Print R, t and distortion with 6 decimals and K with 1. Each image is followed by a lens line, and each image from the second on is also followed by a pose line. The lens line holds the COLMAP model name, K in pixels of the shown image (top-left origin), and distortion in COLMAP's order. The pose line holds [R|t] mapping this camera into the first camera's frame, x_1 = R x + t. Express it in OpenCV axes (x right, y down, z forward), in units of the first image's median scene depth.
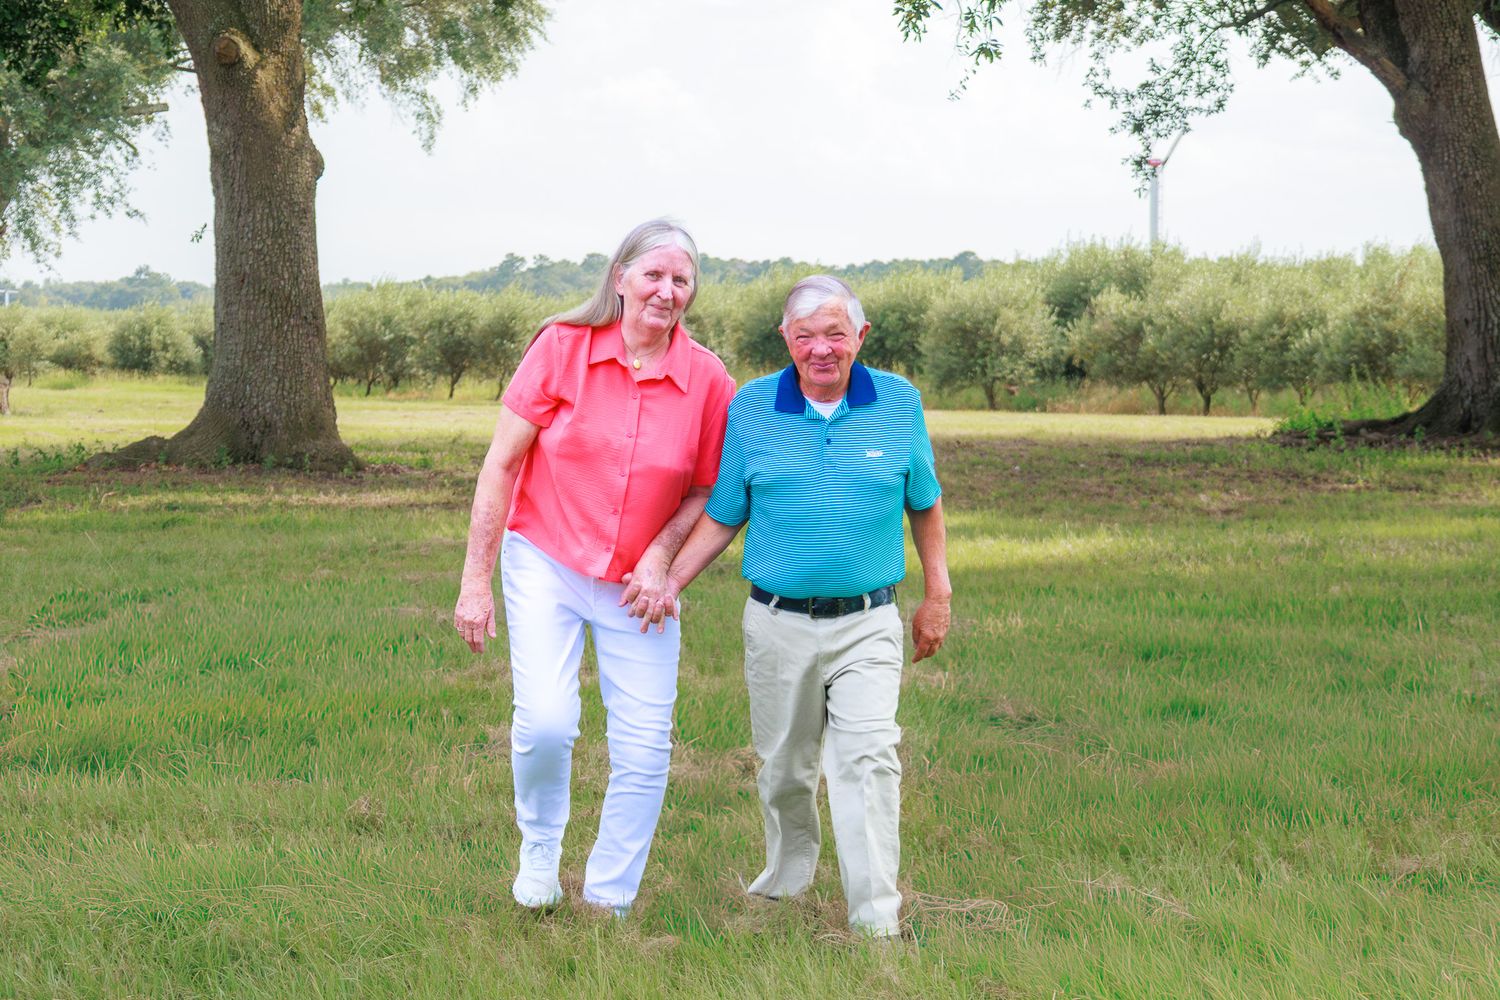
lens RADIAL K [[3619.0, 0, 750.0], [0, 3619.0, 500.0], [0, 0, 1]] dist [-0.003495, 0.391486]
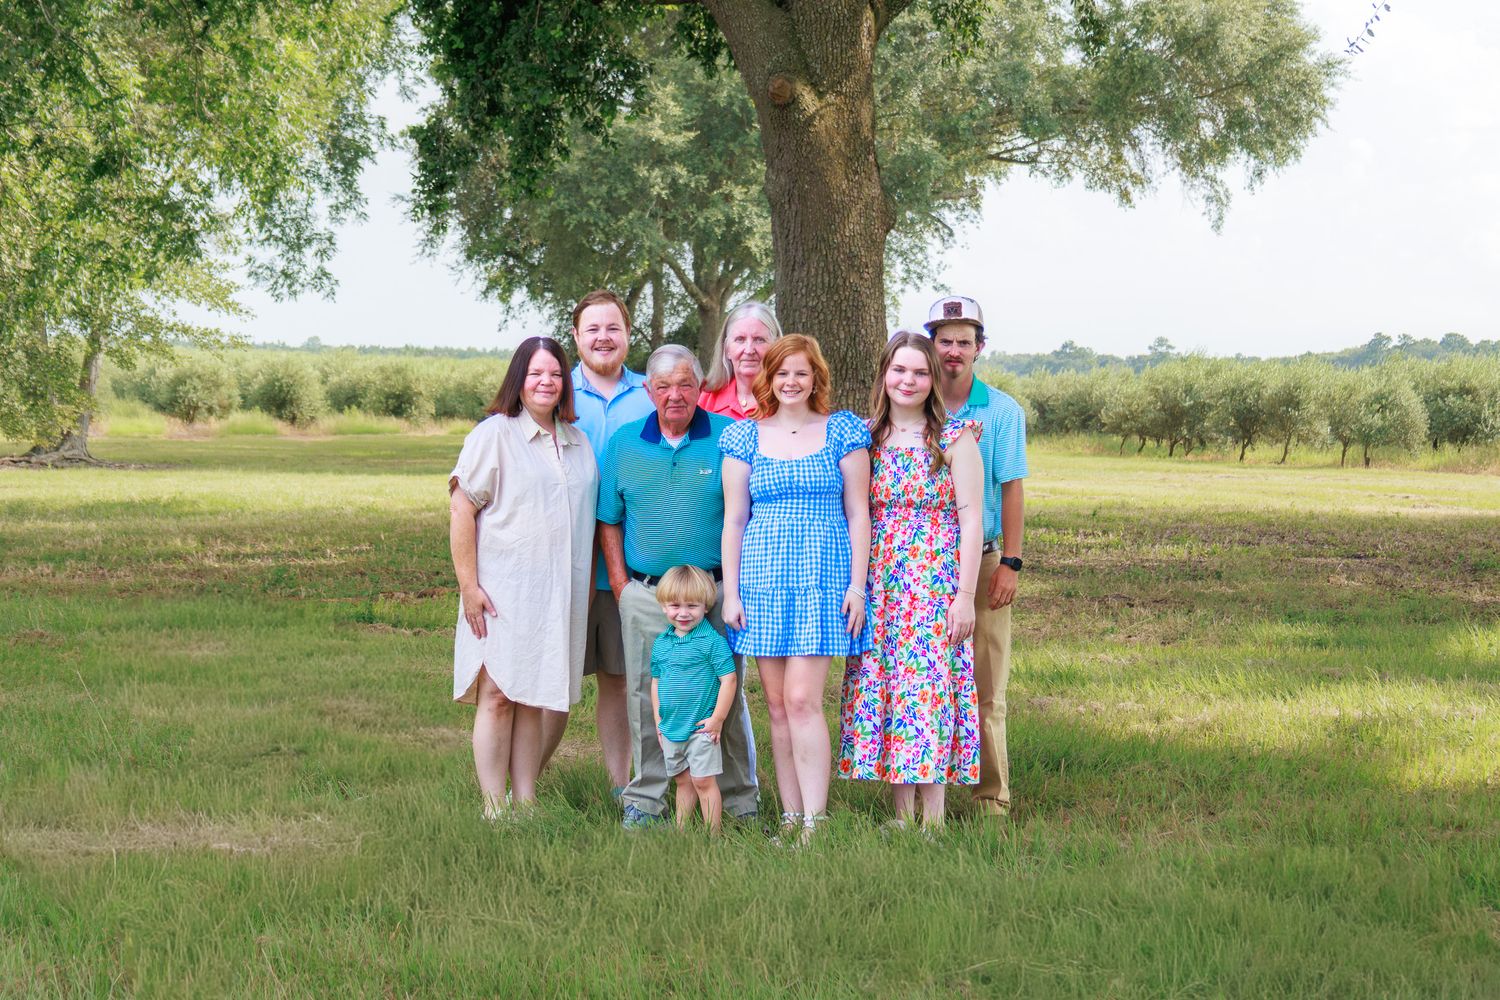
lens RADIAL K [[2942.8, 0, 799.0], [0, 2942.8, 448.7], [0, 0, 1]] dist [0.024129, -0.214957]
pose [[0.963394, 0.017502, -0.267519, 0.031448], [-0.025278, 0.999351, -0.025651, -0.007147], [0.266897, 0.031474, 0.963211, 0.144138]]
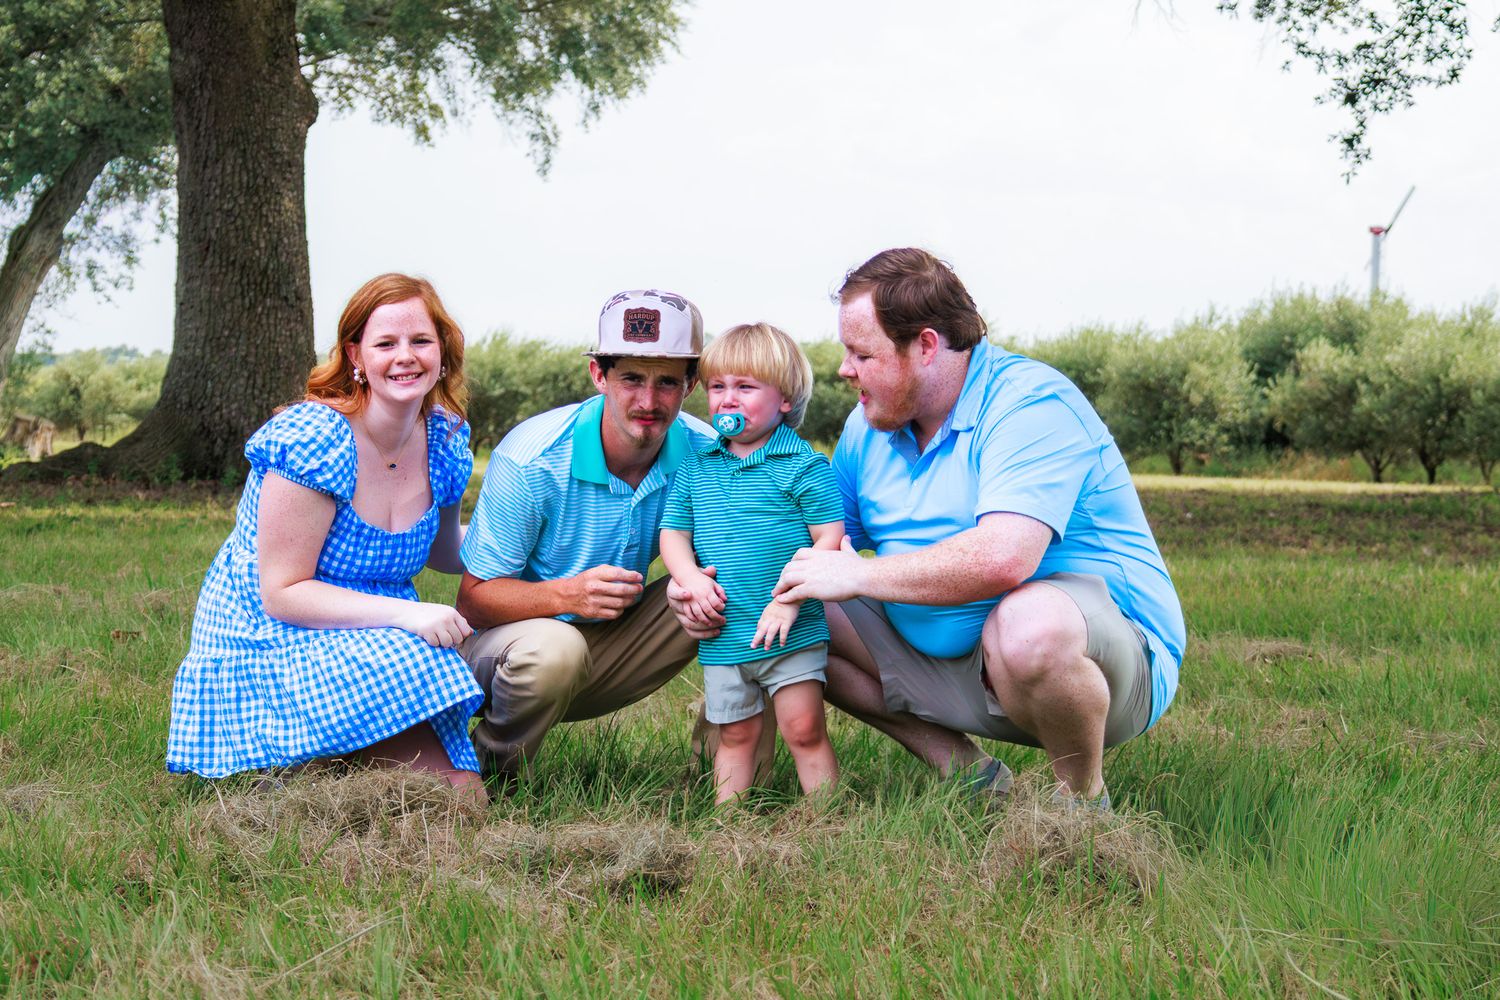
lens RADIAL K [[3836.6, 0, 752.1], [0, 3836.6, 518.4], [0, 0, 1]] dist [0.038595, -0.066056]
pose [[0.998512, 0.024377, -0.048786, 0.010759], [-0.025522, 0.999410, -0.022984, 0.007417], [0.048196, 0.024195, 0.998545, 0.087276]]
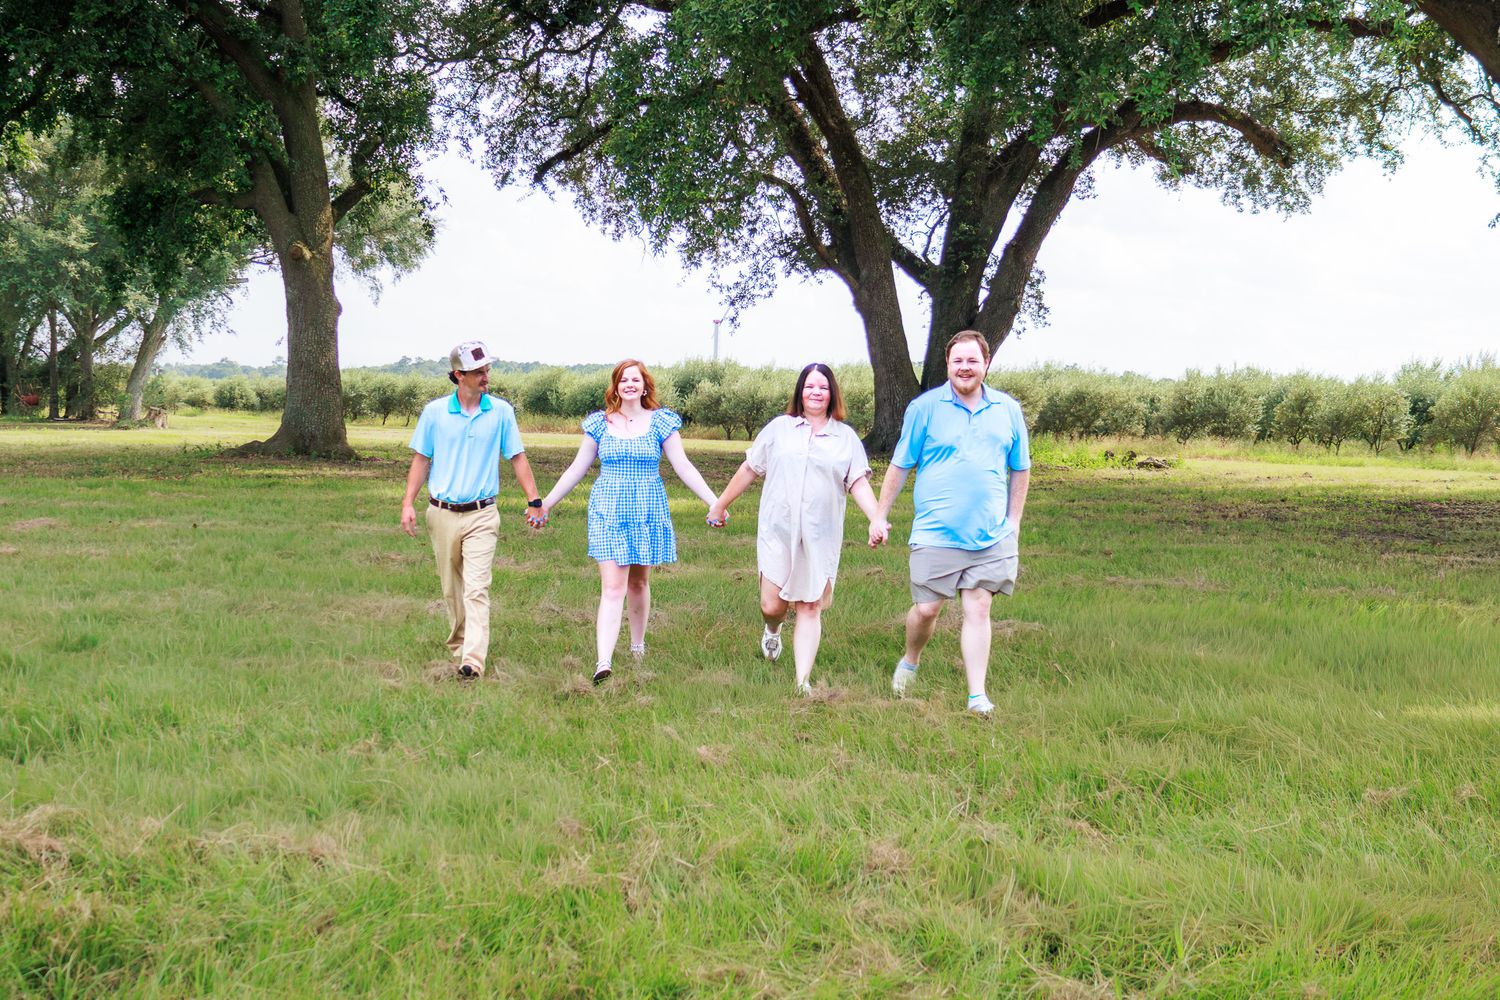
lens RADIAL K [[1700.7, 0, 750.0], [0, 1700.7, 500.0], [0, 0, 1]] dist [-0.077027, 0.063920]
pose [[0.990206, 0.017039, 0.138568, -0.010664], [-0.018811, 0.999757, 0.011487, -0.000212], [-0.138339, -0.013981, 0.990286, 0.011168]]
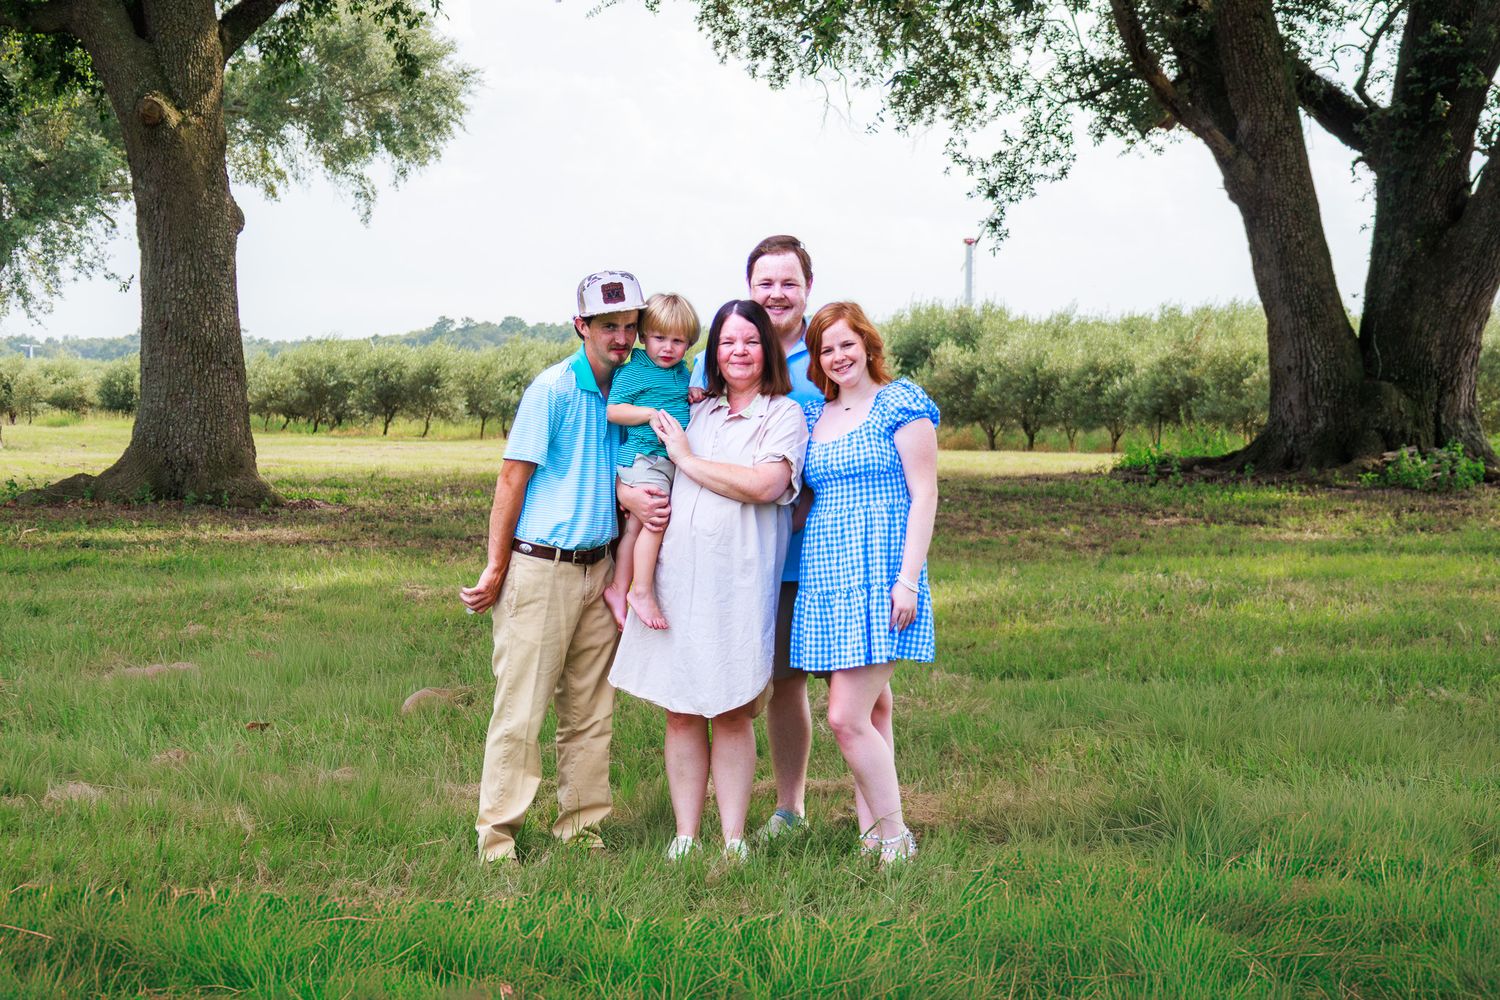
lens RADIAL K [[2856.7, 0, 750.0], [0, 2856.7, 500.0], [0, 0, 1]] dist [0.016354, 0.001435]
pose [[0.999205, -0.000307, 0.039859, -0.000979], [0.000489, 0.999989, -0.004557, -0.003097], [-0.039857, 0.004573, 0.999195, 0.078064]]
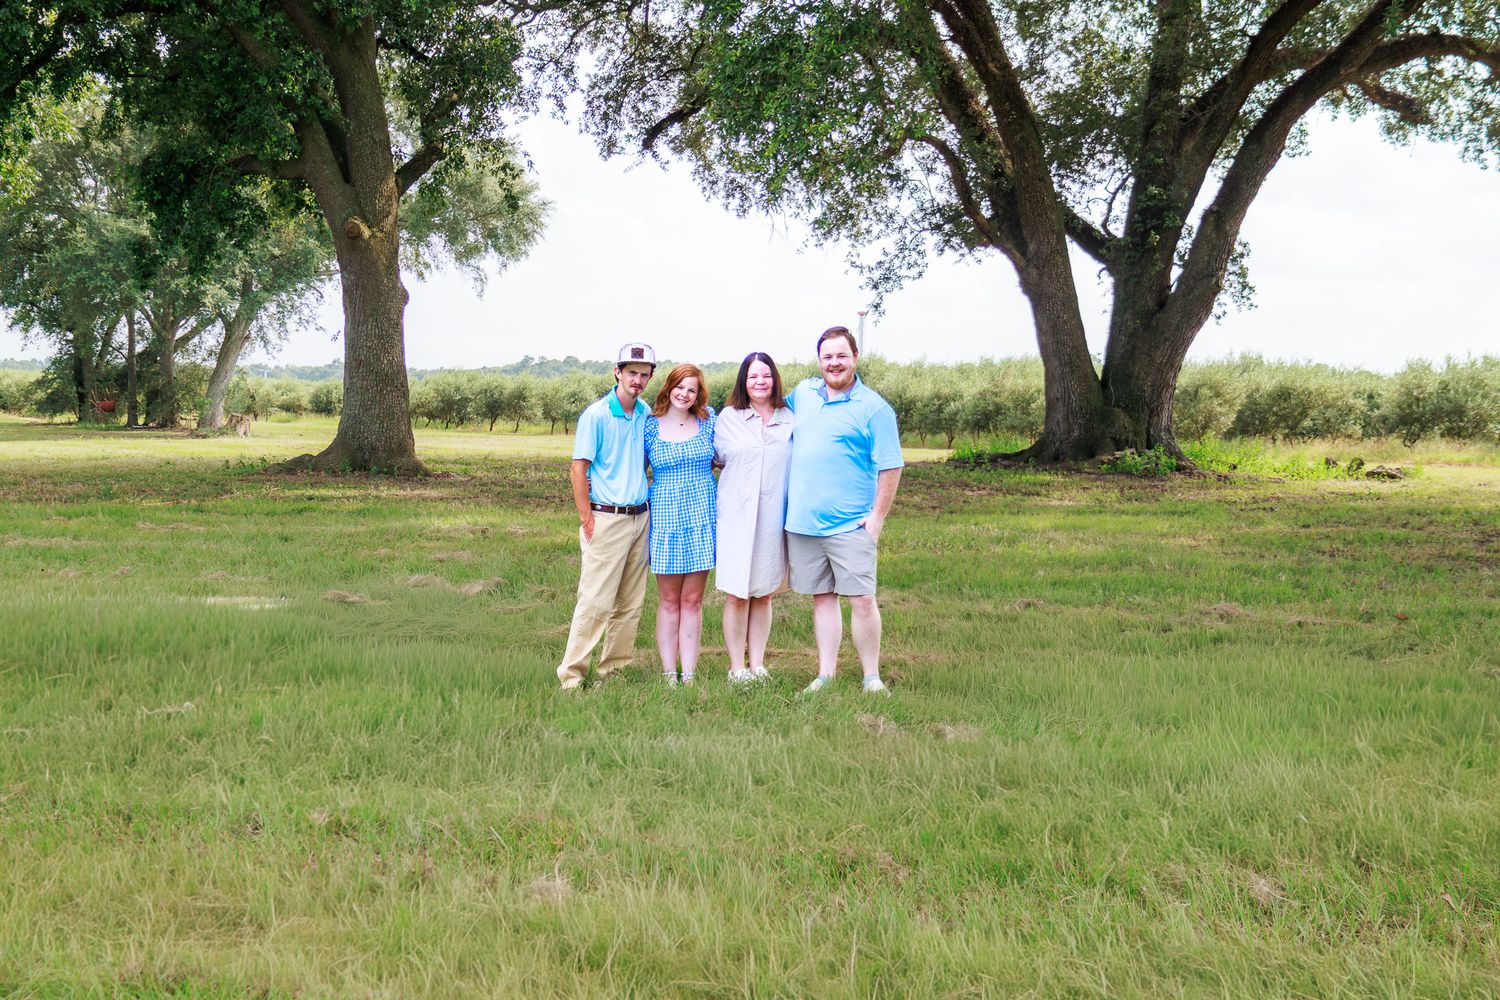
lens RADIAL K [[1818.0, 0, 750.0], [0, 1818.0, 500.0], [0, 0, 1]] dist [-0.042520, 0.022047]
pose [[0.998327, 0.012940, 0.056358, -0.001761], [-0.013477, 0.999867, 0.009160, -0.003374], [-0.056232, -0.009904, 0.998369, 0.067598]]
